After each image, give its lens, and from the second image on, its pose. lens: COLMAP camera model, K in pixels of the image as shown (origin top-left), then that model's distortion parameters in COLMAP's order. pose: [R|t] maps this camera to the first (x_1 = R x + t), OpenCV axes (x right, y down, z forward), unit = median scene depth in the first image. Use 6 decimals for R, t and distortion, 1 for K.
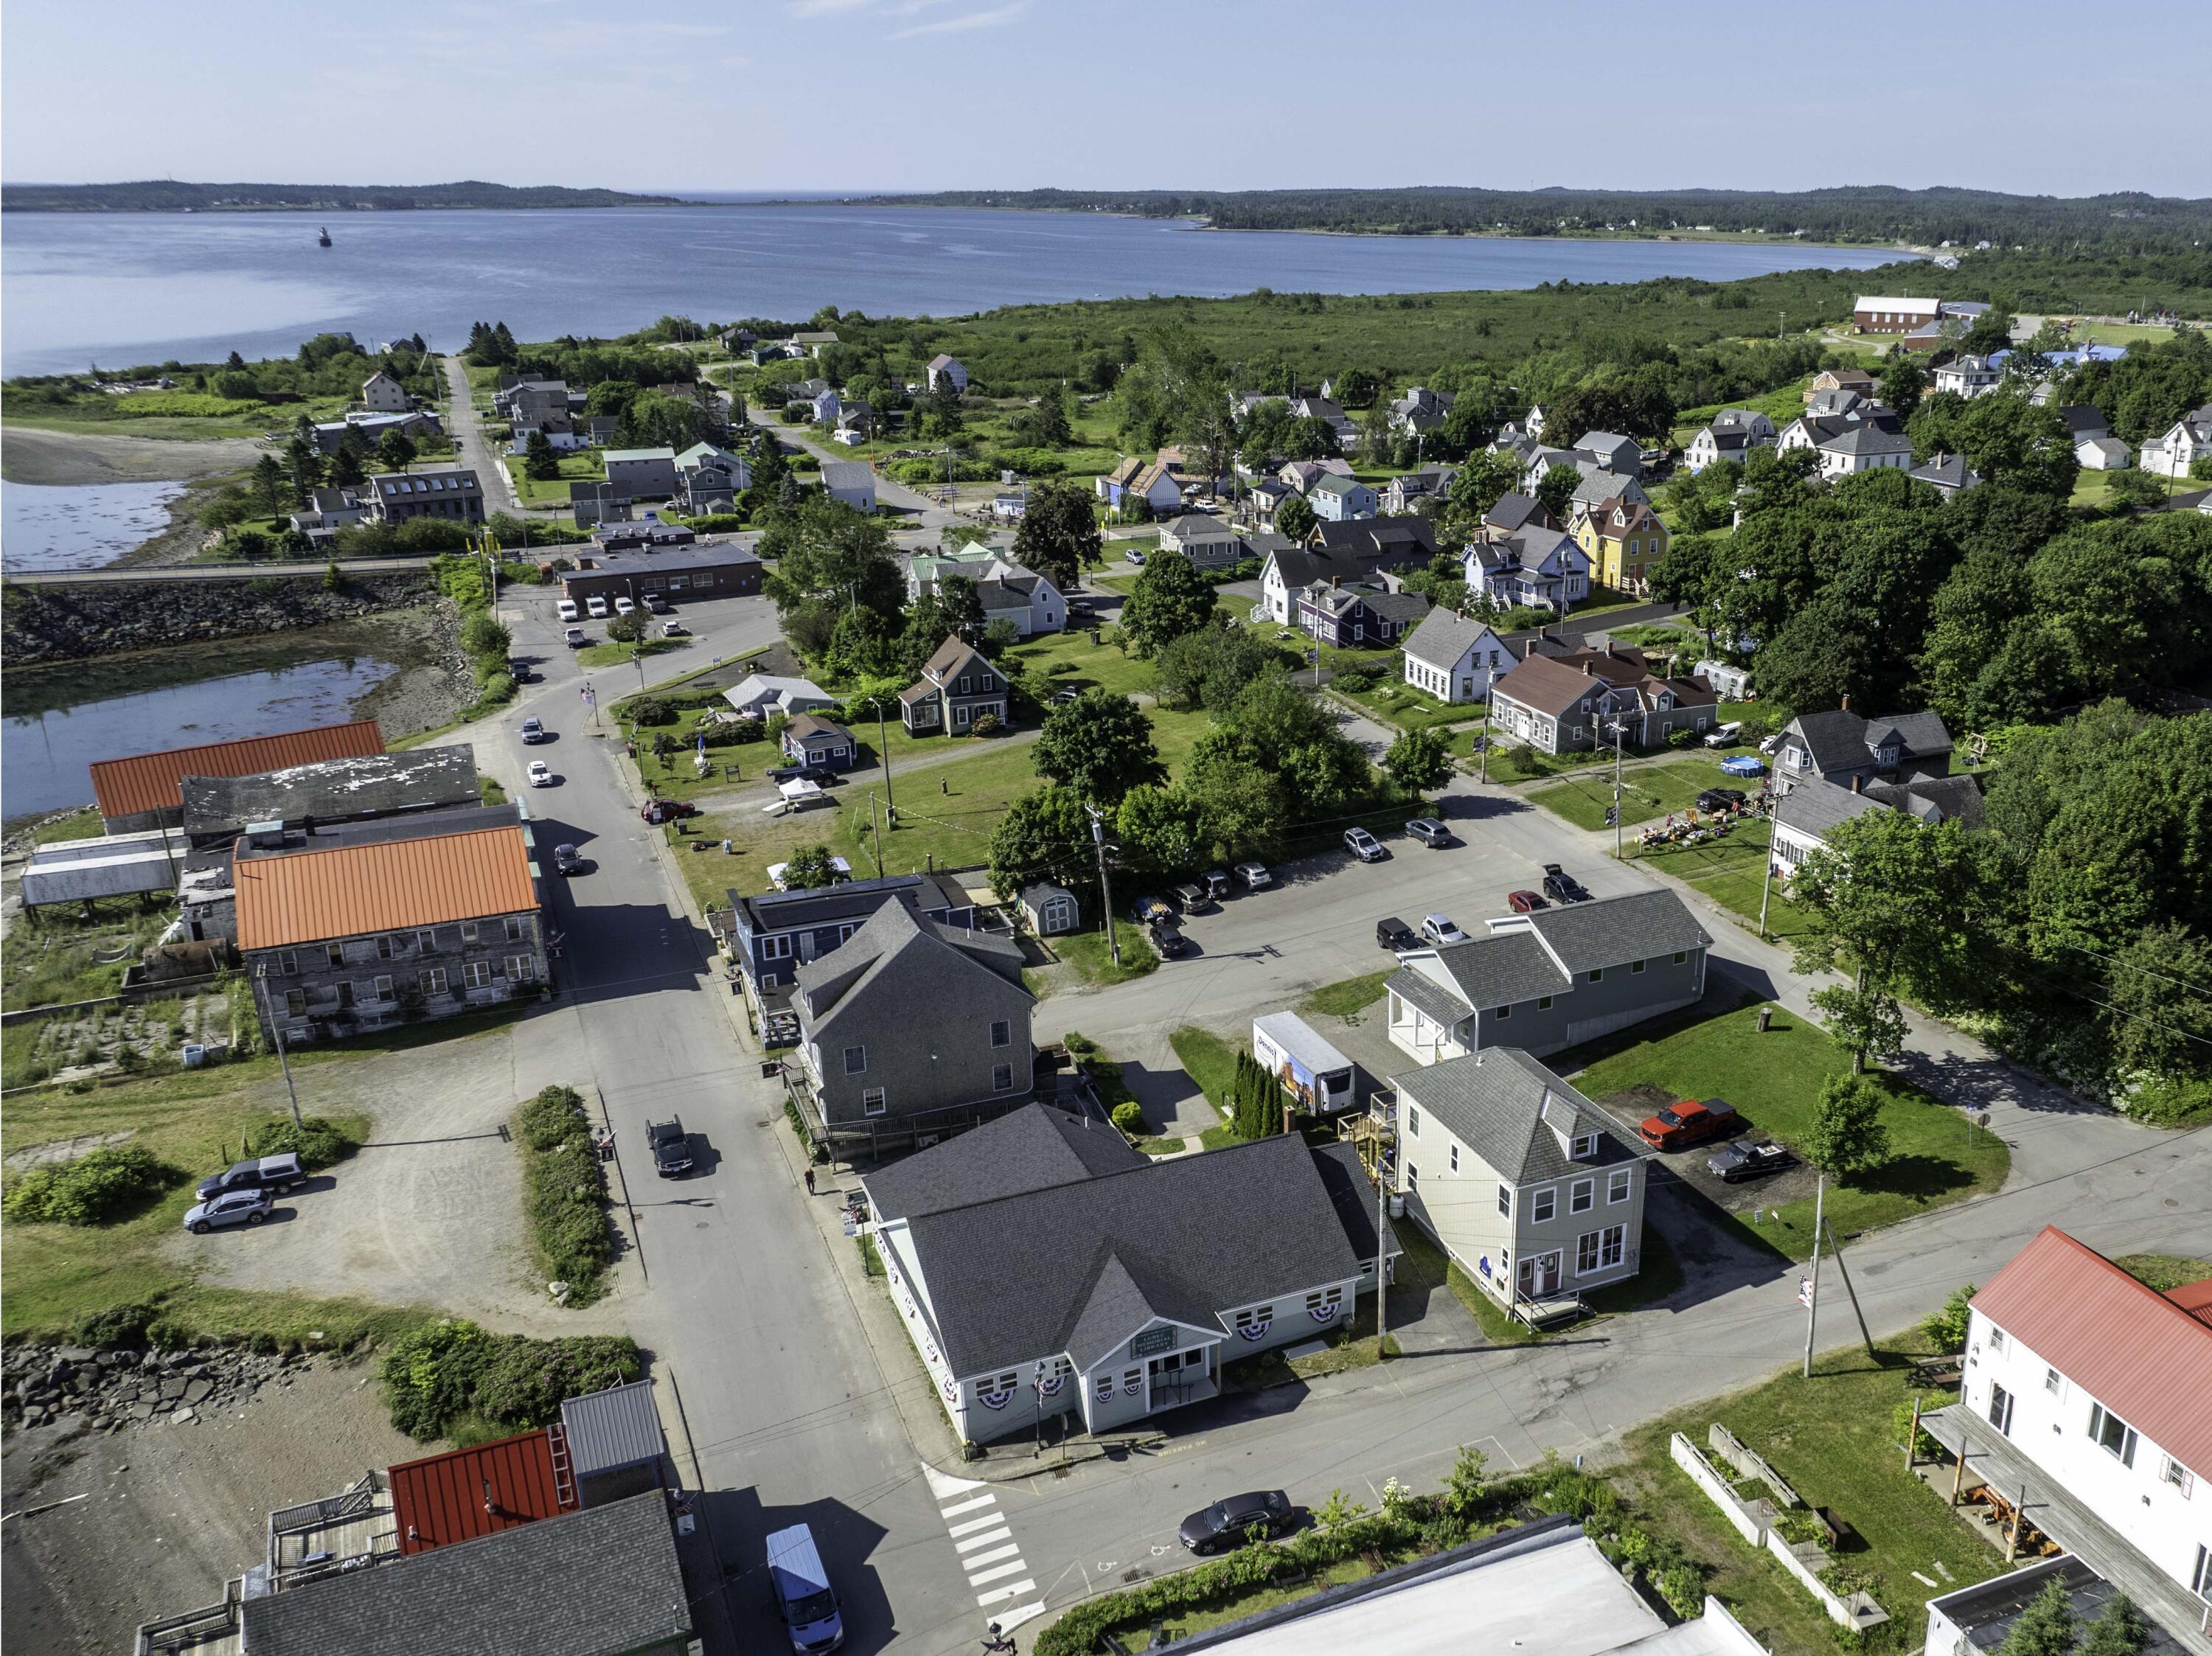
lens RADIAL K [[1900.2, 0, 1353.3], [0, 1900.2, 881.9], [0, 0, 1]] dist [-0.007533, -0.052459]
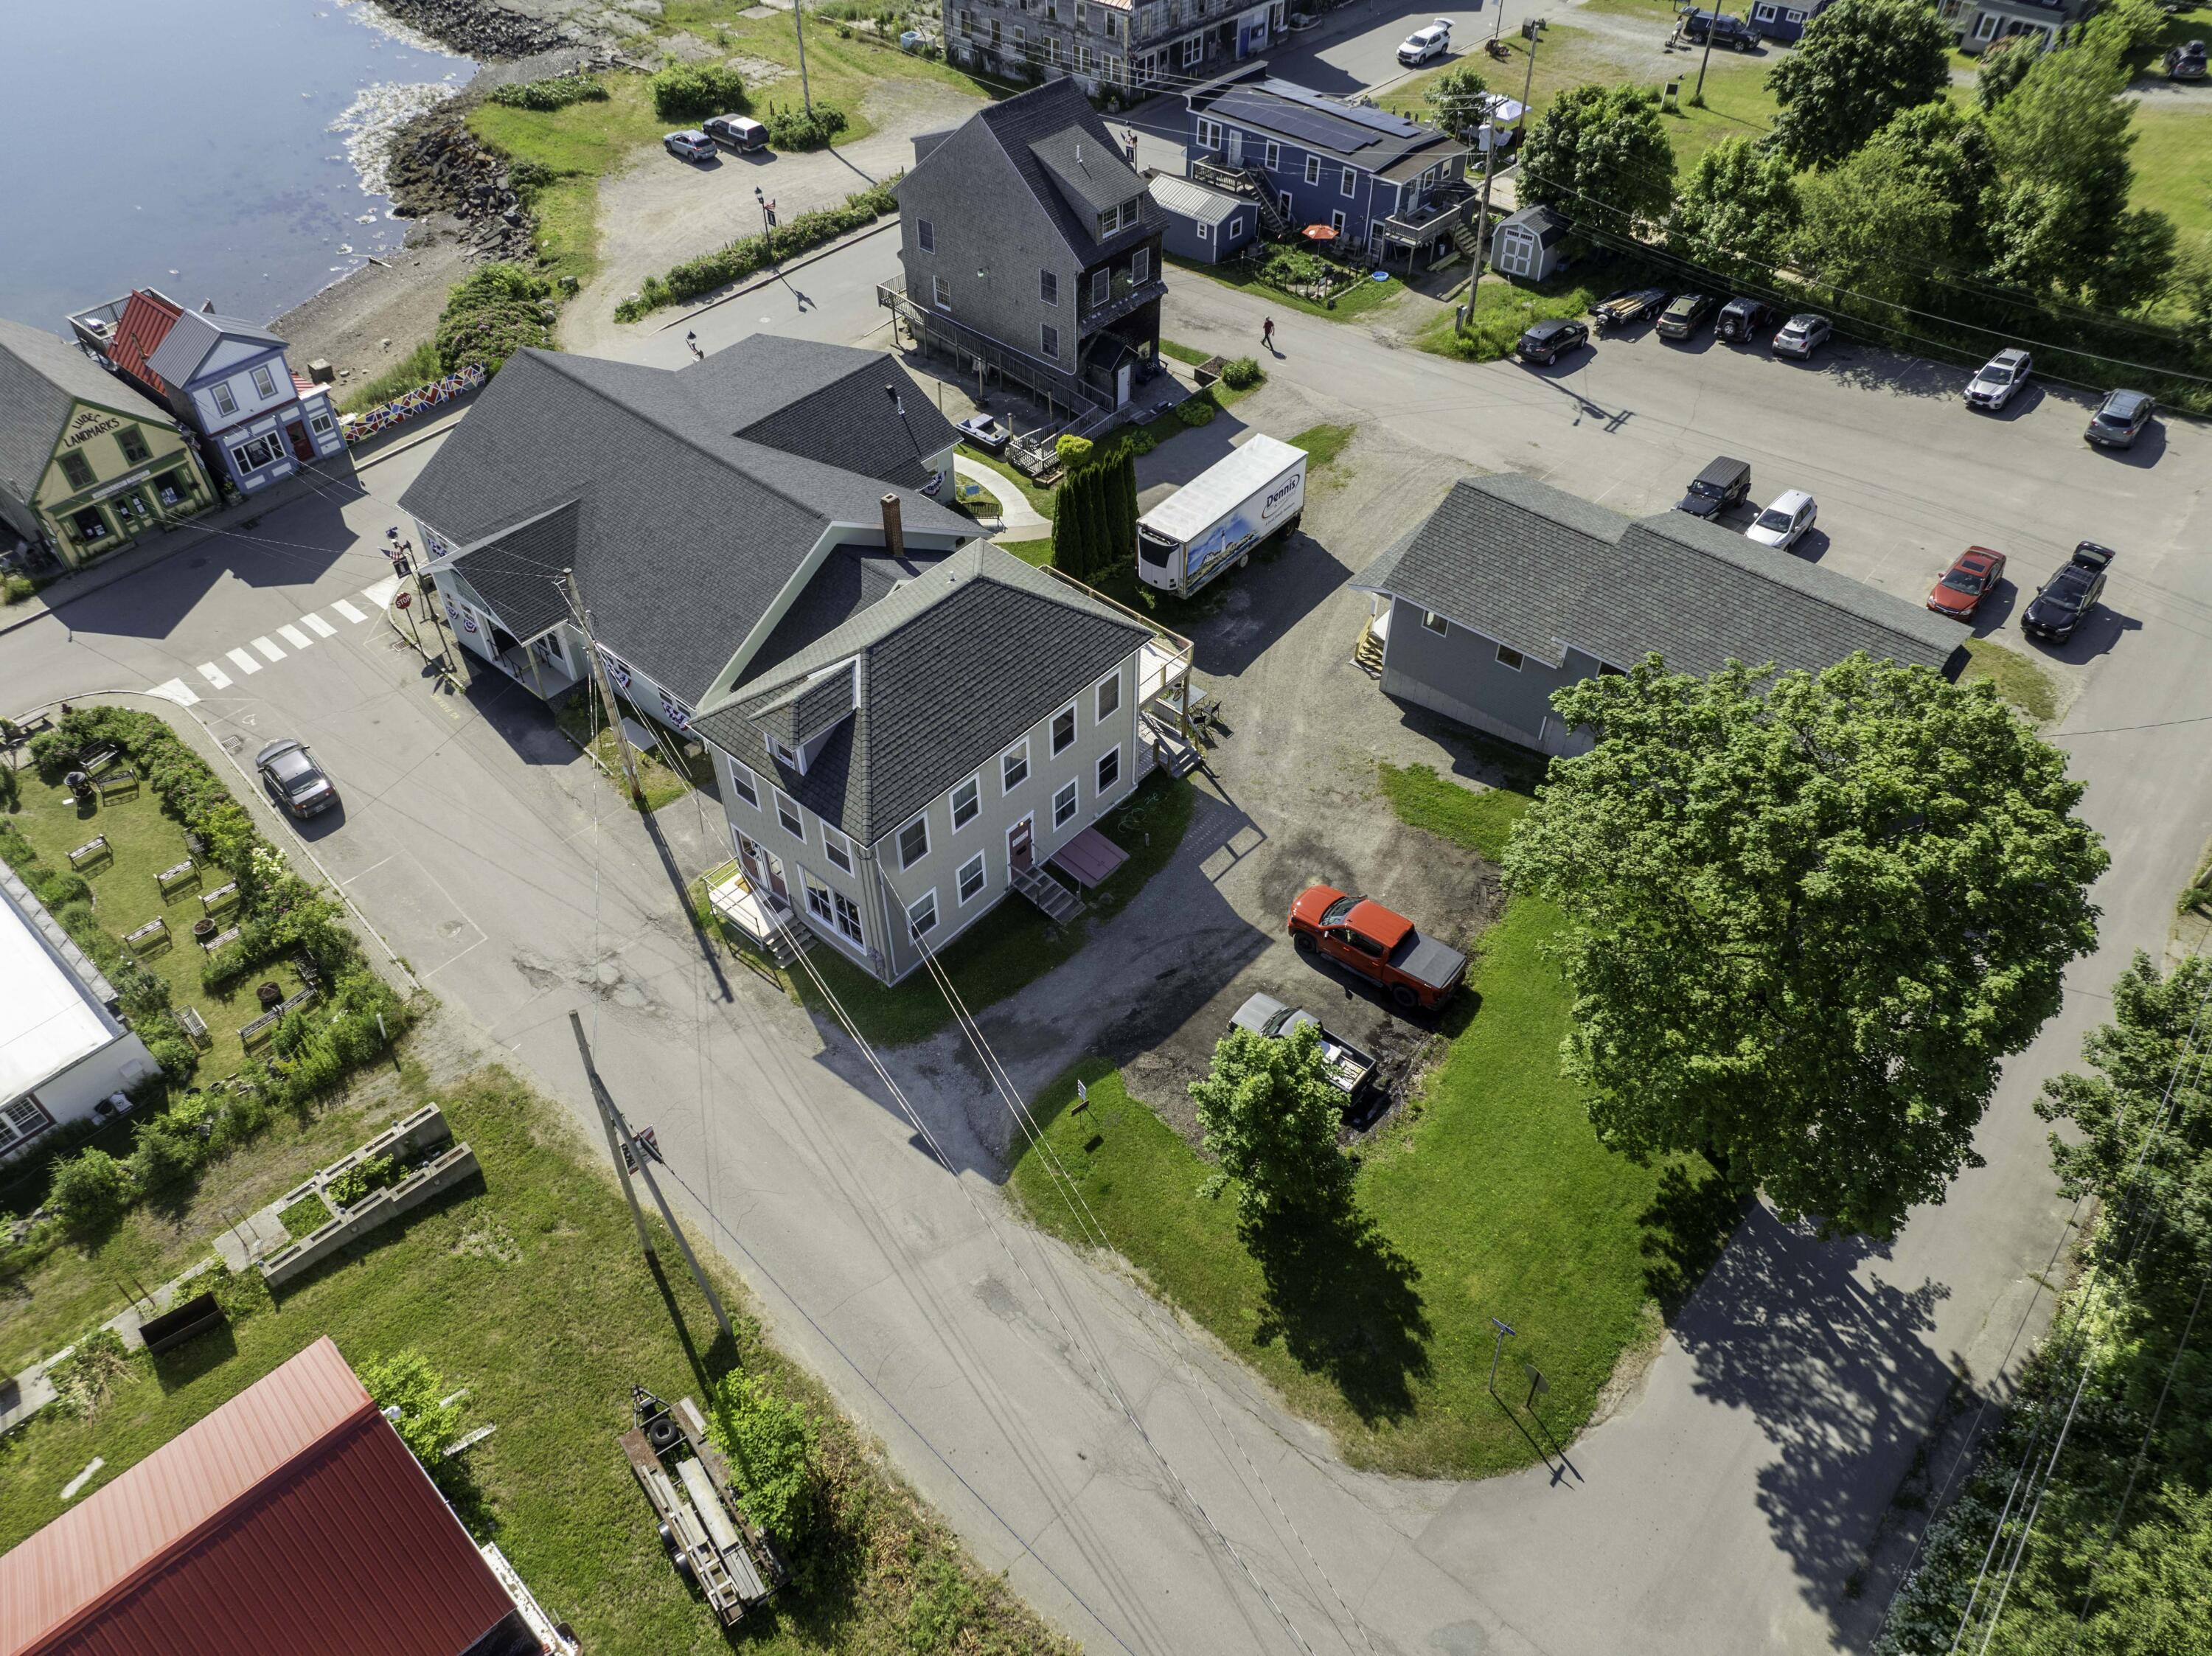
lens RADIAL K [[1560.3, 0, 1106.0], [0, 1560.3, 828.0], [0, 0, 1]] dist [-0.049012, 0.020866]
pose [[0.384351, 0.650736, -0.654841, 0.323068], [-0.320166, 0.759261, 0.566584, -0.101378], [0.865891, -0.008109, 0.500166, 0.536509]]
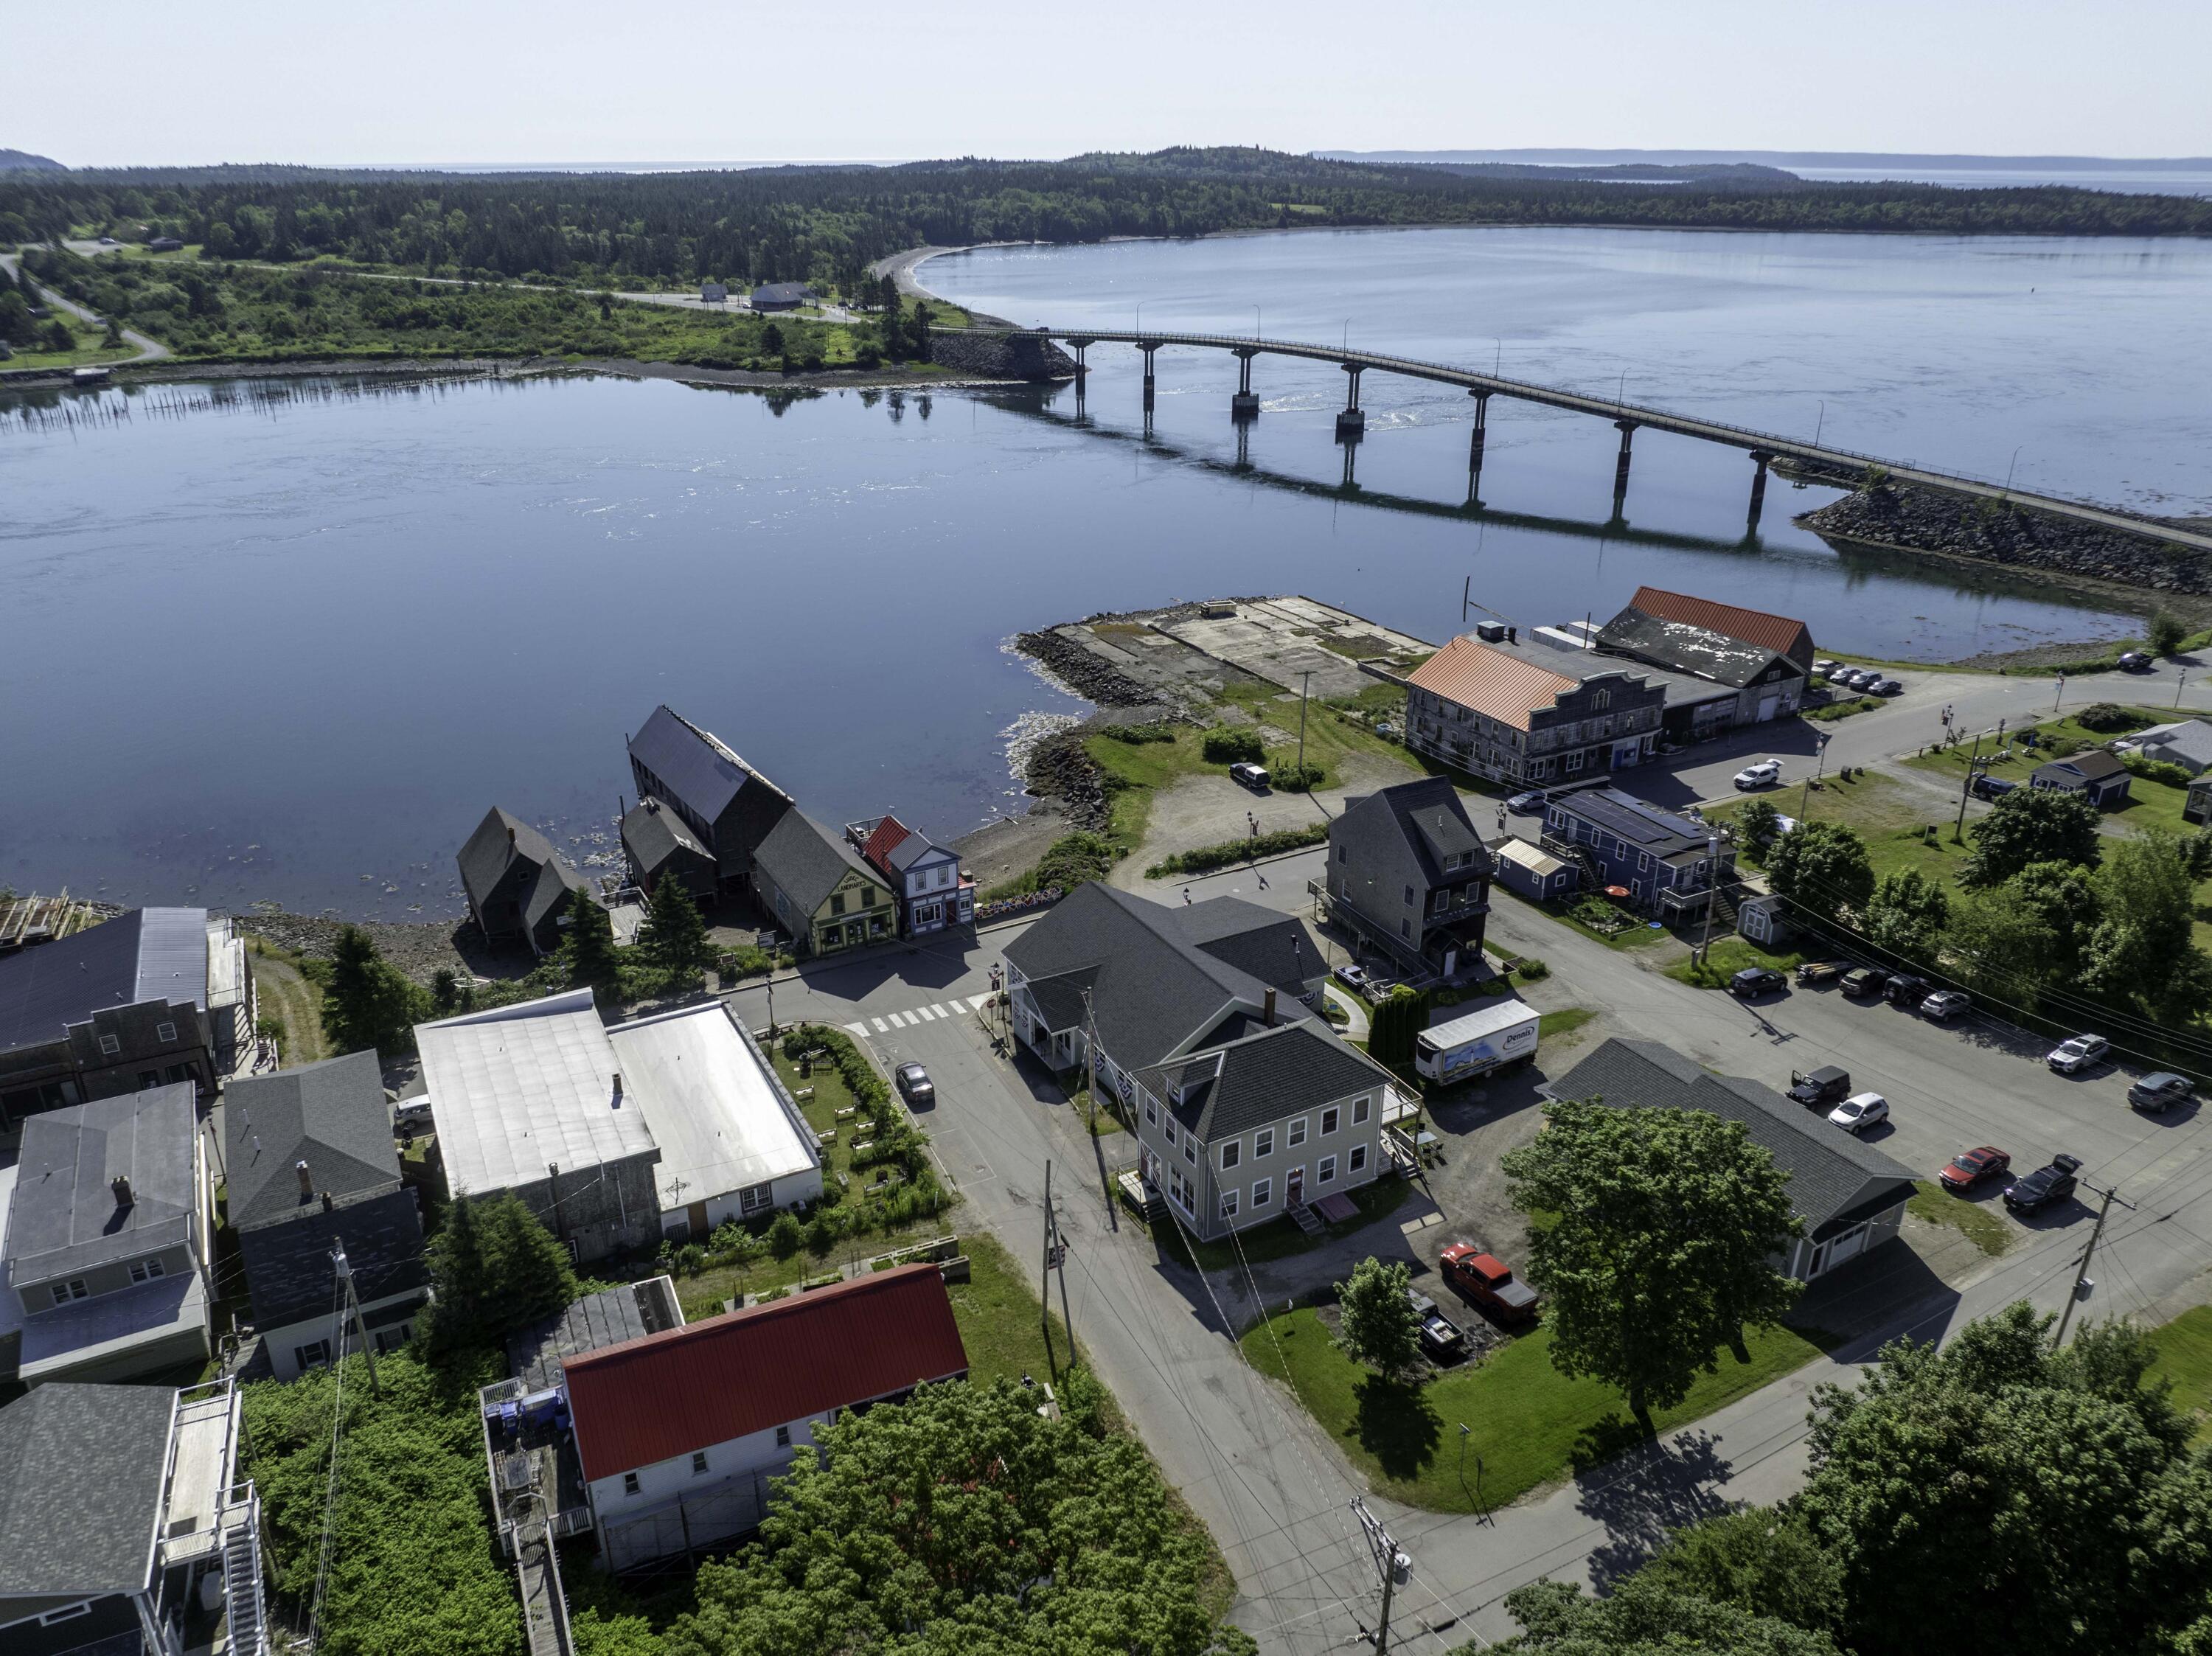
lens RADIAL K [[1557.4, 0, 1106.0], [0, 1557.4, 828.0], [0, 0, 1]] dist [-0.033082, -0.003562]
pose [[0.040015, 0.391409, -0.919347, 0.596905], [-0.344452, 0.869088, 0.355019, -0.207675], [0.937951, 0.302465, 0.169598, 0.479270]]
